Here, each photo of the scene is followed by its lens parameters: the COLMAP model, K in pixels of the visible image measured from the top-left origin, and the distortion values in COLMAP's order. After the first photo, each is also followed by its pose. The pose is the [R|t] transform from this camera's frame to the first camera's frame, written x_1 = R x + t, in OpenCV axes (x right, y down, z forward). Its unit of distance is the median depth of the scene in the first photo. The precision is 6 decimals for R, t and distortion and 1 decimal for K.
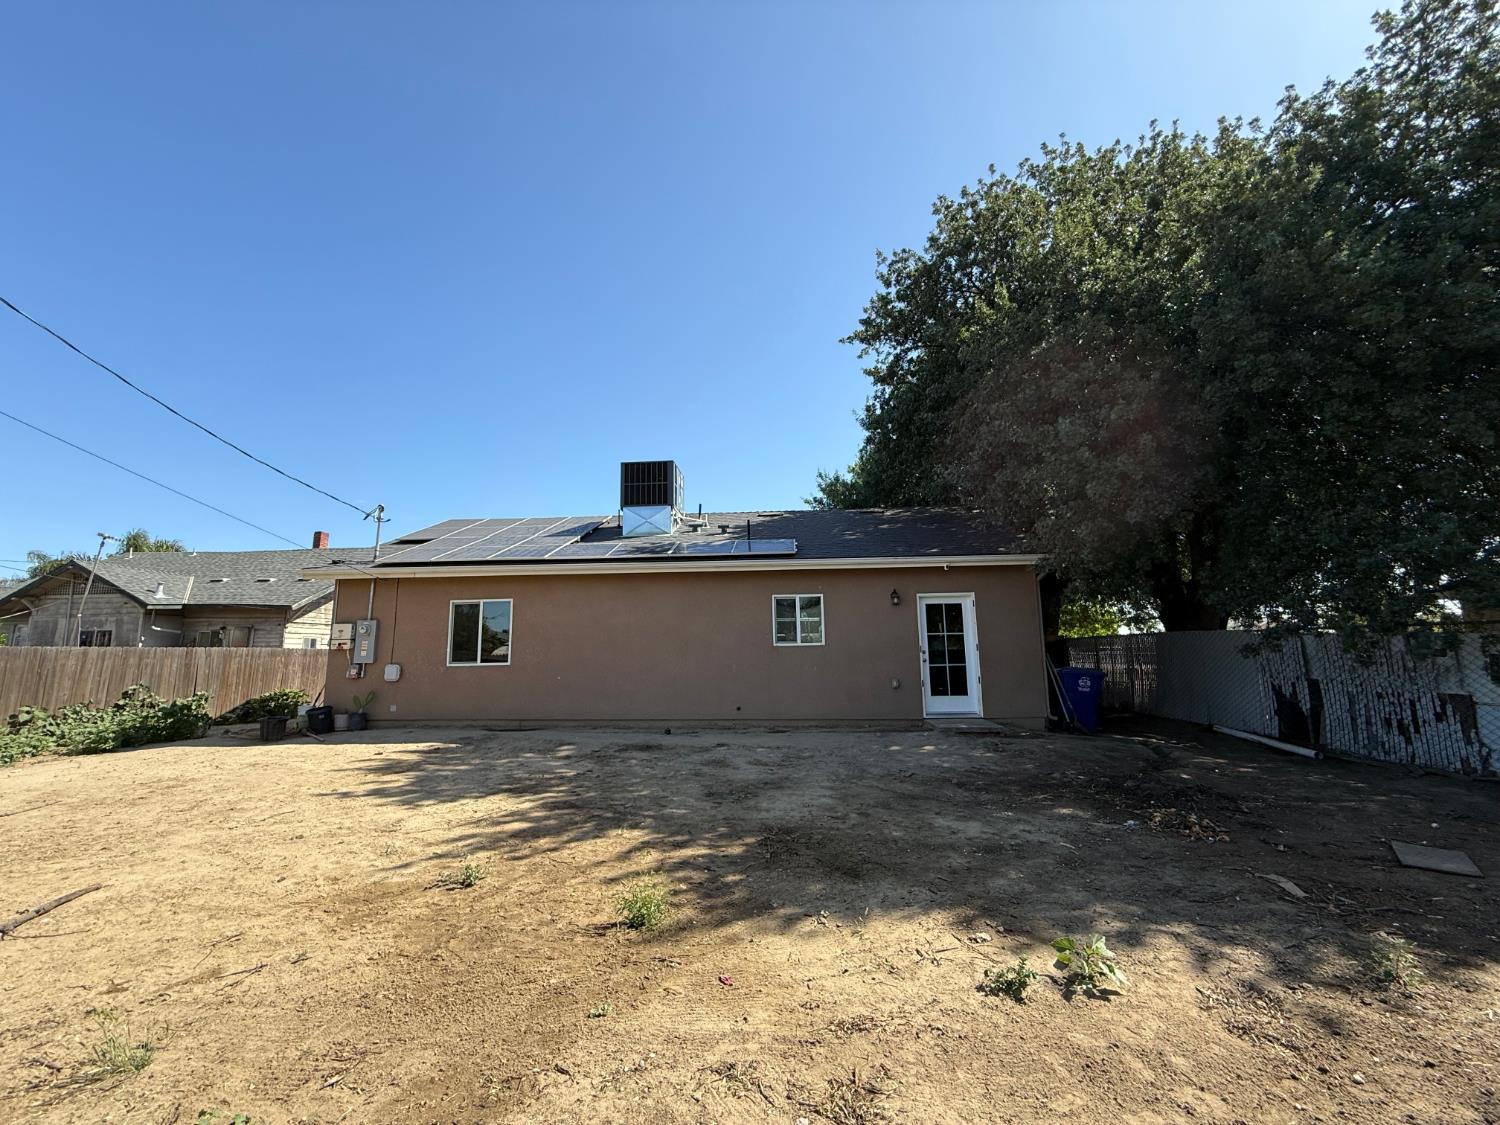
lens RADIAL K [[597.1, 0, 745.7], [0, 597.1, 563.0], [0, 0, 1]] dist [-0.001105, -0.000009]
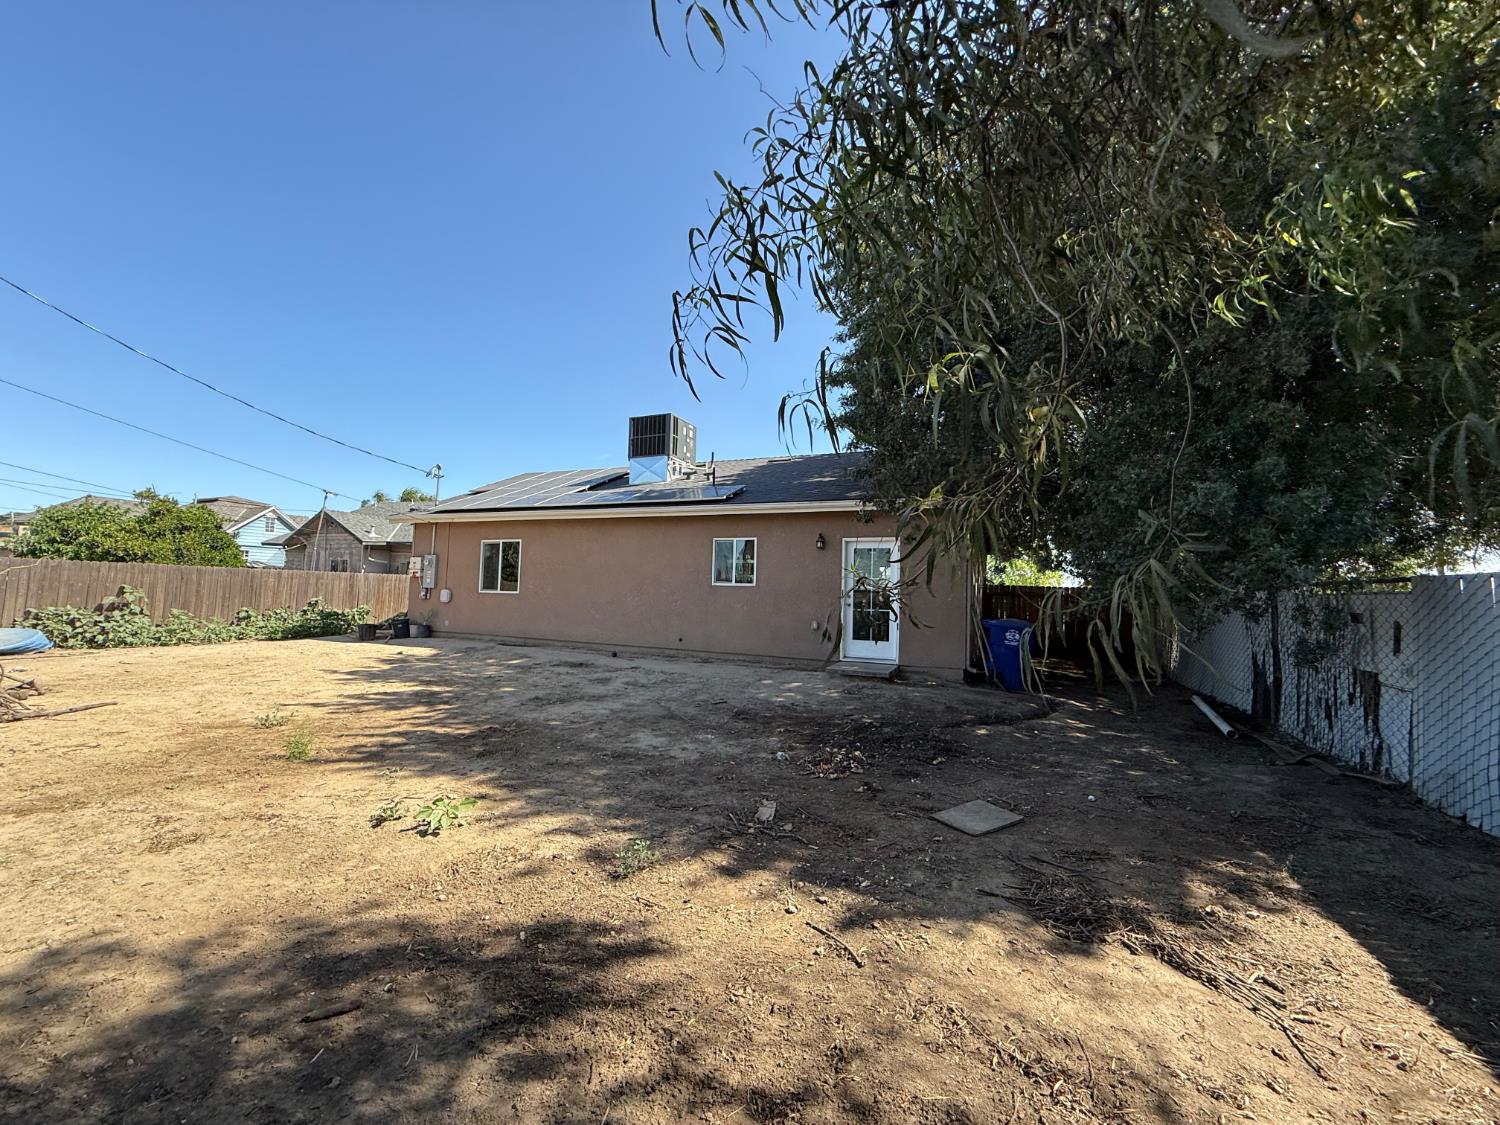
lens RADIAL K [[597.1, 0, 745.7], [0, 597.1, 563.0], [0, 0, 1]] dist [-0.001105, -0.000009]
pose [[0.944557, 0.022162, -0.327599, 0.442491], [0.008863, 0.995635, 0.092906, -0.001084], [0.328228, -0.090658, 0.940238, 0.006059]]
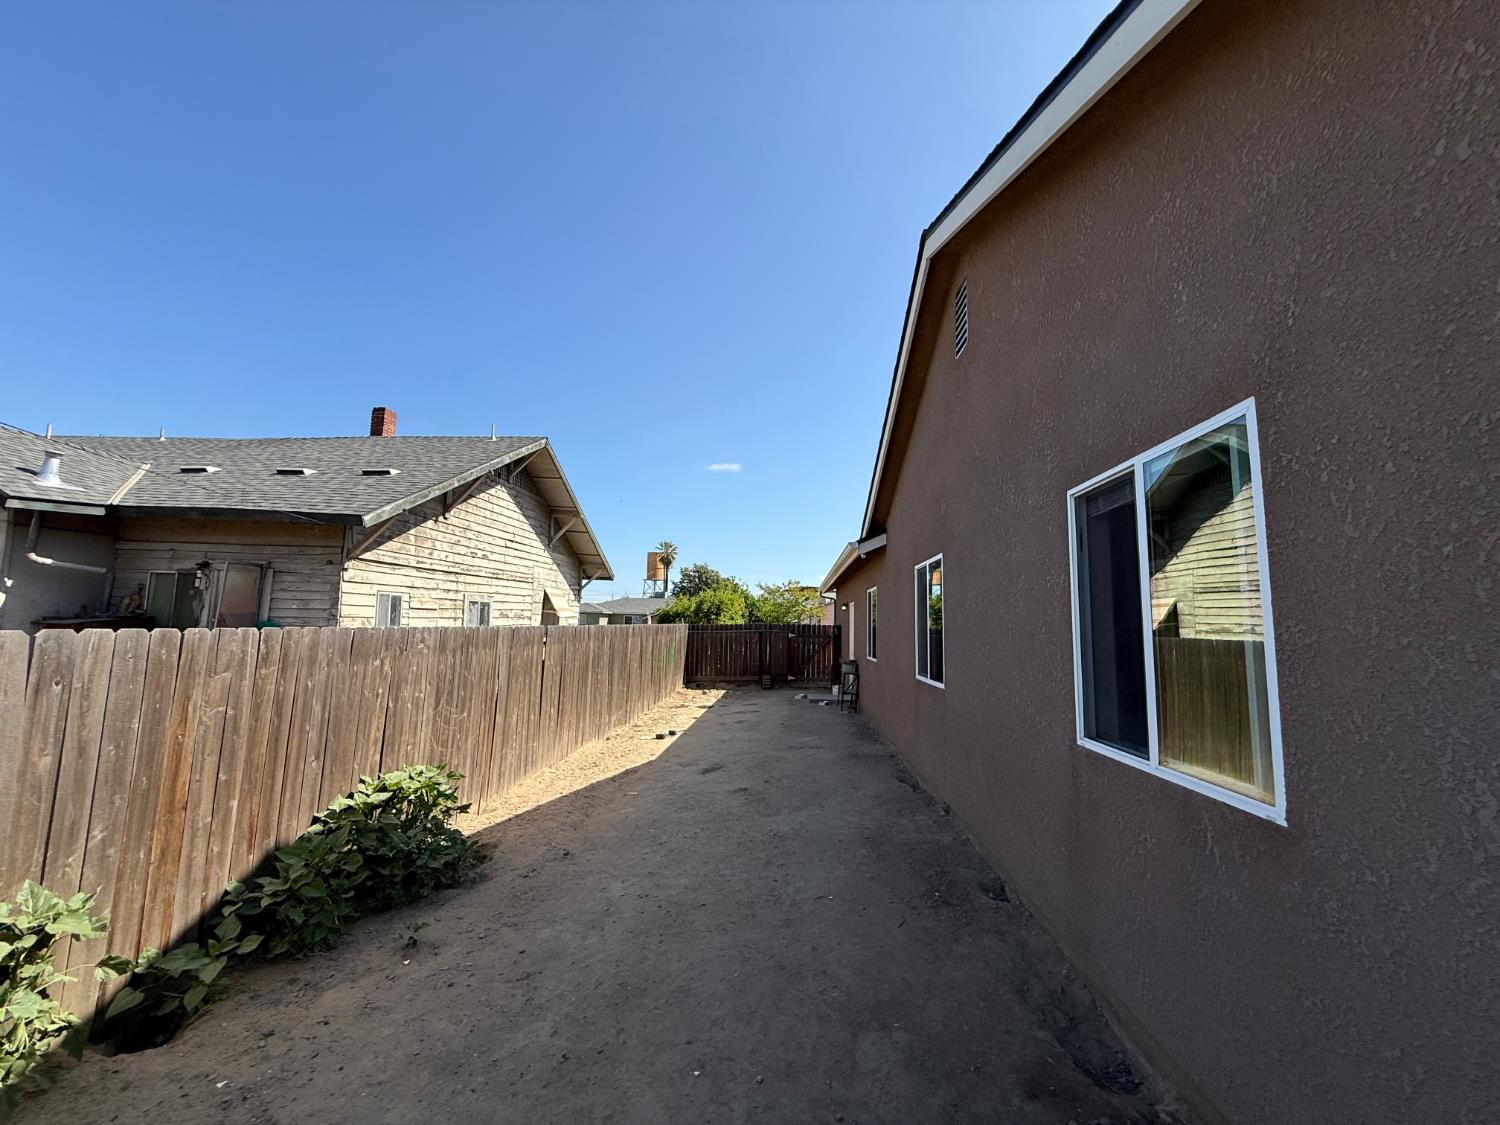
lens RADIAL K [[597.1, 0, 745.7], [0, 597.1, 563.0], [0, 0, 1]] dist [-0.001105, -0.000009]
pose [[0.999455, 0.032479, -0.005937, -0.840568], [-0.032141, 0.998229, 0.050061, 0.128736], [0.007553, -0.049843, 0.998729, 1.000599]]
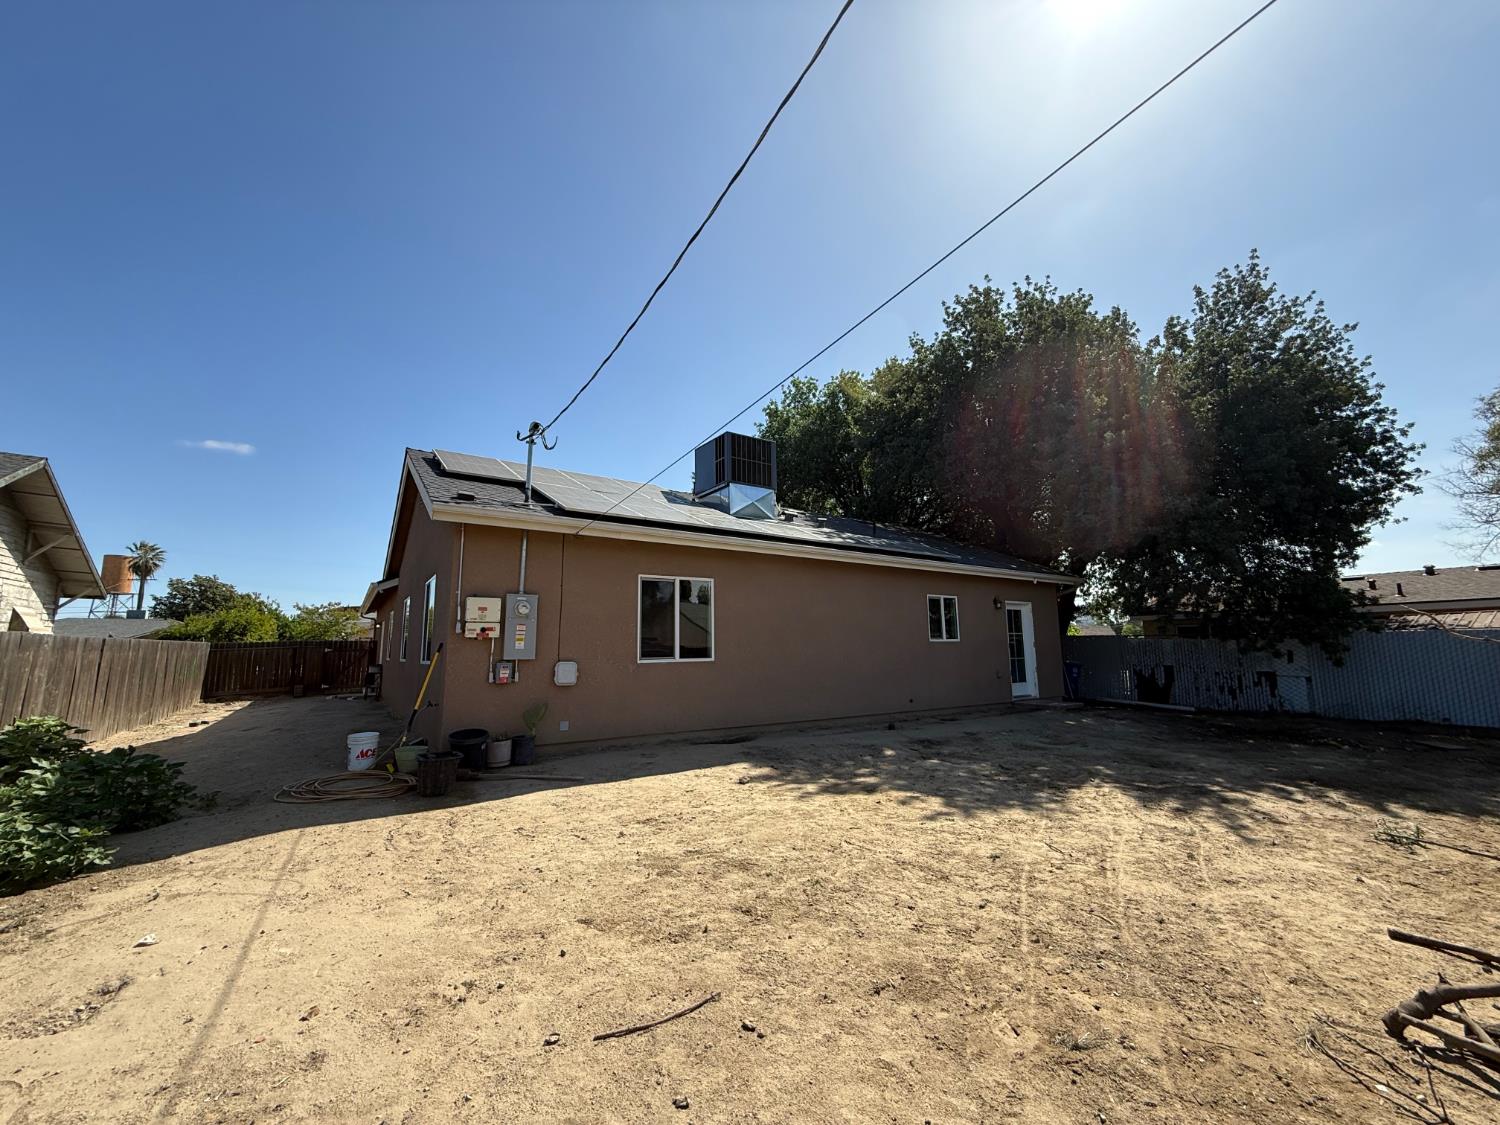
lens RADIAL K [[597.1, 0, 745.7], [0, 597.1, 563.0], [0, 0, 1]] dist [-0.001105, -0.000009]
pose [[0.786707, 0.093133, 0.610261, -0.857461], [-0.094816, 0.995054, -0.029627, 0.059152], [-0.610002, -0.034555, 0.791646, 0.340529]]
